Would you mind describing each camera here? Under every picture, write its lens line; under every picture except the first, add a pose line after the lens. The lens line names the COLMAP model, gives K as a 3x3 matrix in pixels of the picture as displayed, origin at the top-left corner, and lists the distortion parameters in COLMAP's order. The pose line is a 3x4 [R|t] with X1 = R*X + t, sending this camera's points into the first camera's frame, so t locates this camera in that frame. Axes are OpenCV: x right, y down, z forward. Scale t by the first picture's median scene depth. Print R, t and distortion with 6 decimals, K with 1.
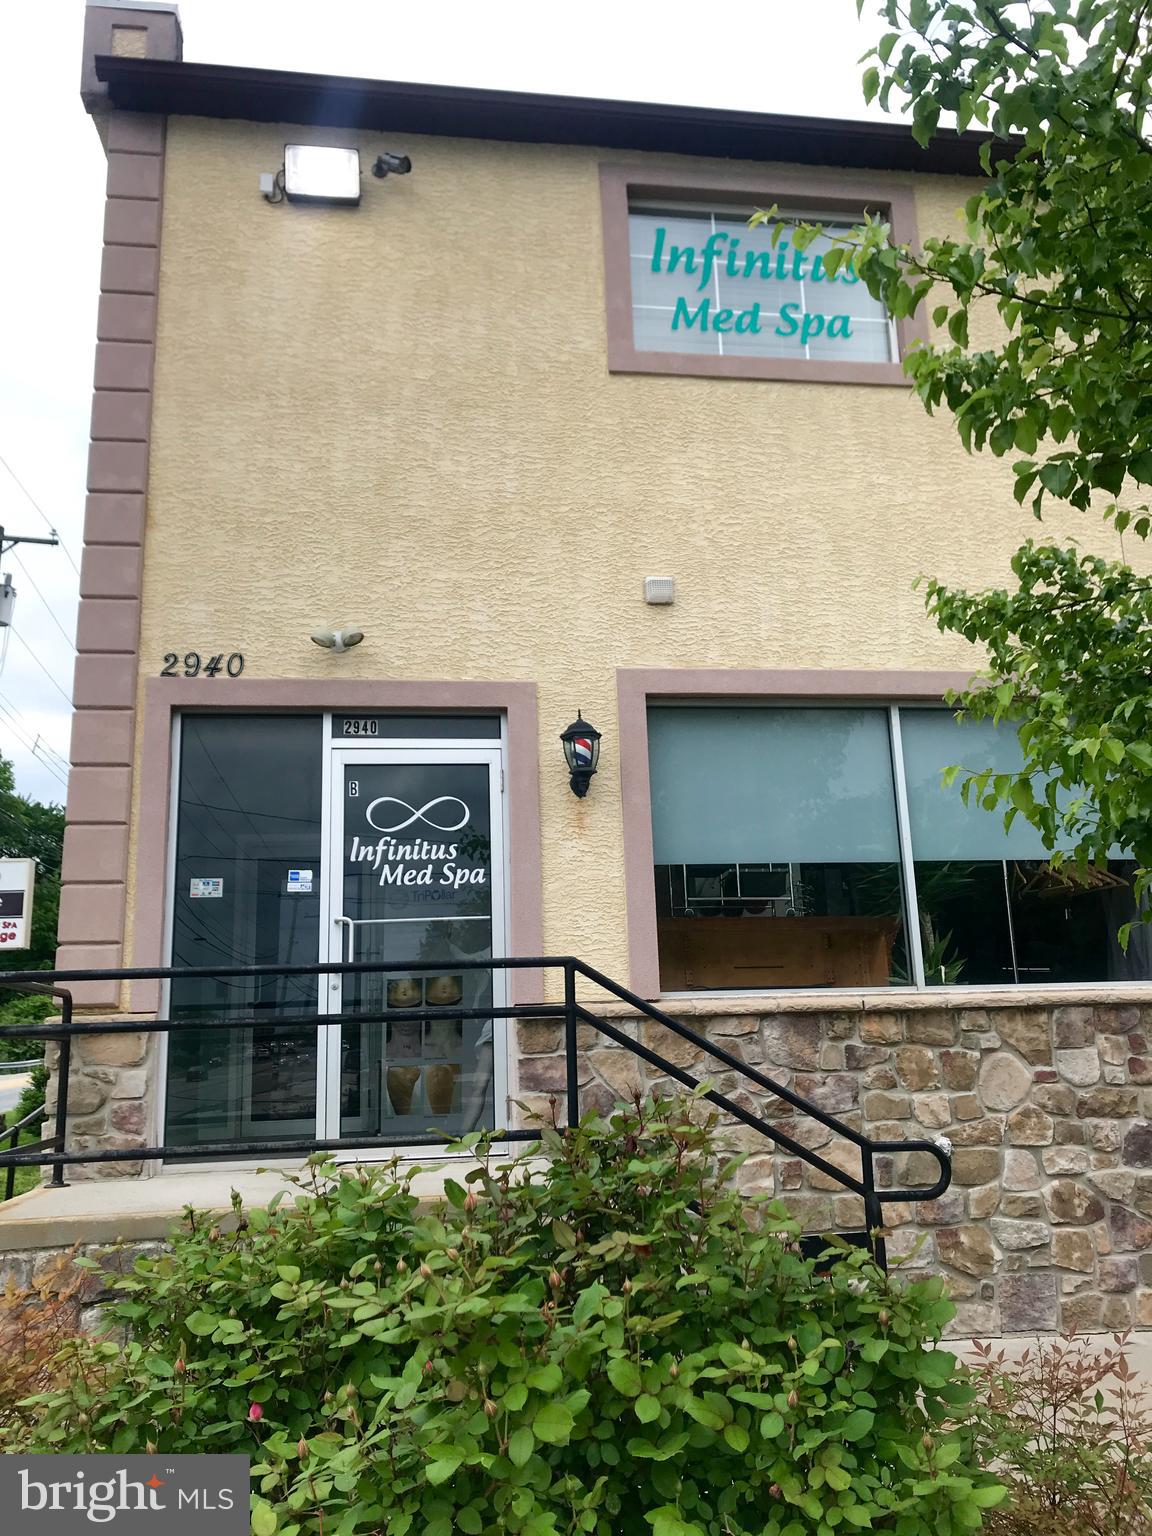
lens RADIAL K [[1257.2, 0, 575.3], [0, 1257.2, 775.6], [0, 0, 1]] dist [0.090019, -0.128627]
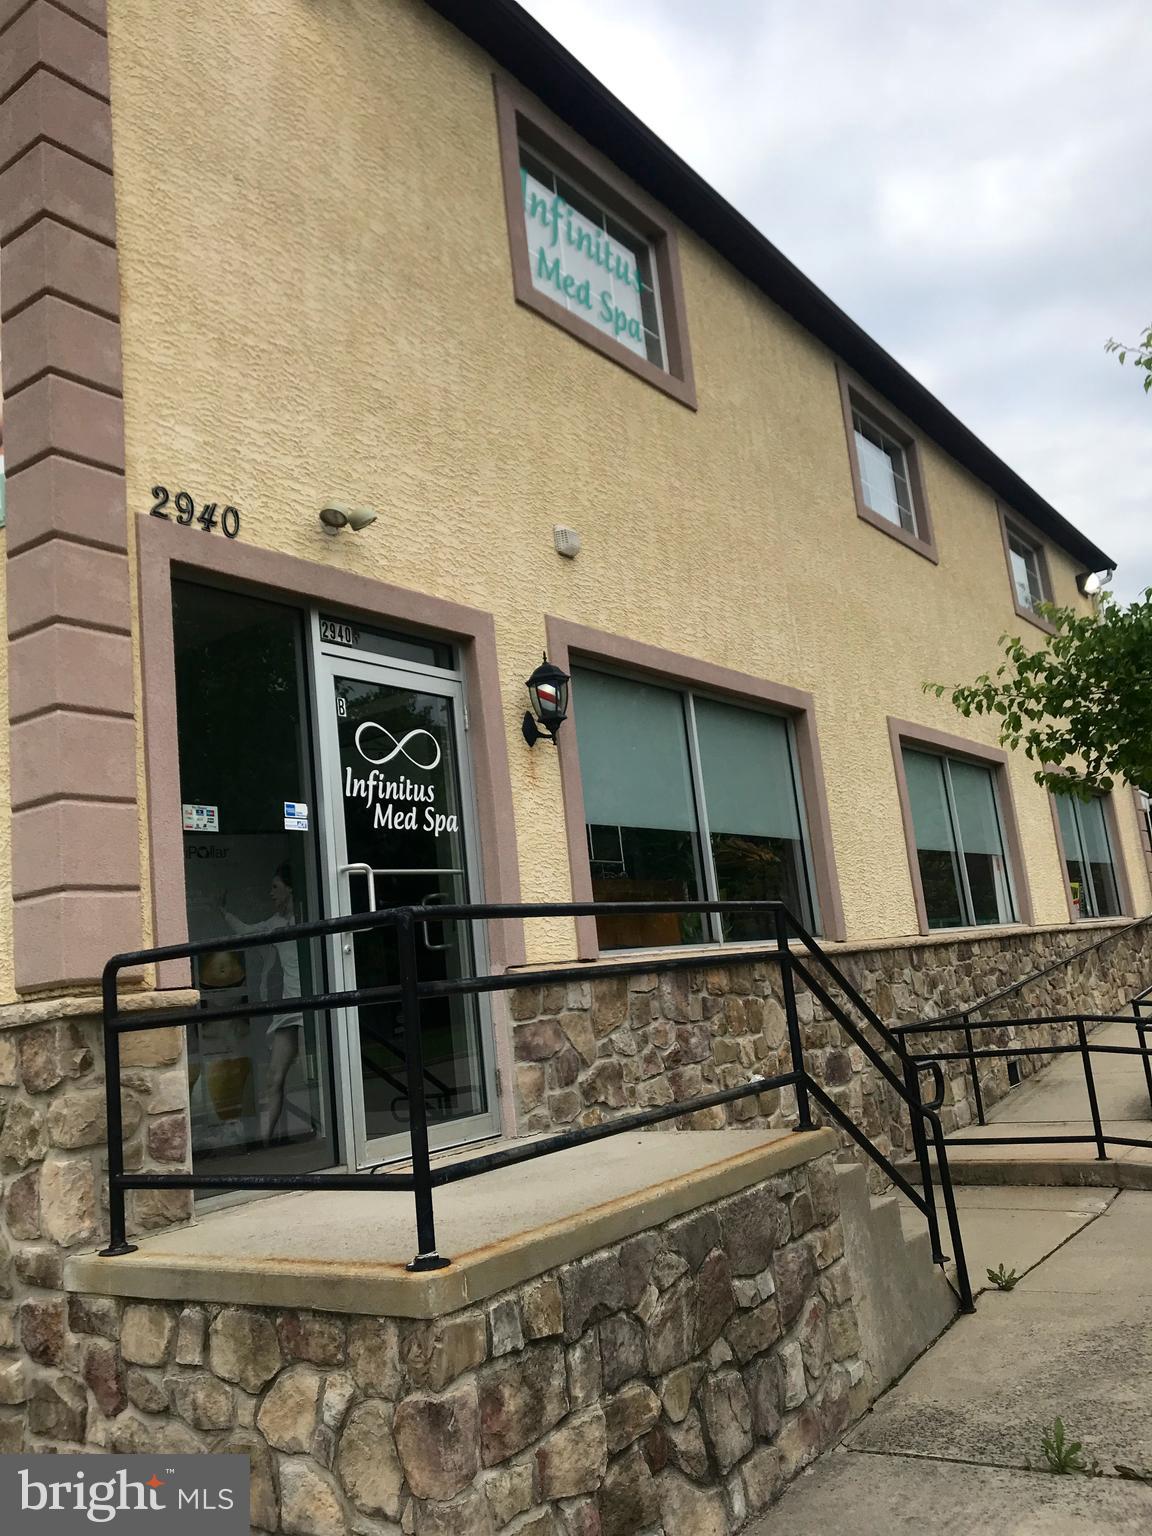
lens RADIAL K [[1257.2, 0, 581.4], [0, 1257.2, 770.0], [0, 0, 1]] dist [0.090019, -0.128627]
pose [[0.694529, 0.082855, 0.714678, -0.643659], [-0.073153, 0.996331, -0.044417, 0.075270], [-0.715736, -0.021432, 0.698042, 0.328202]]
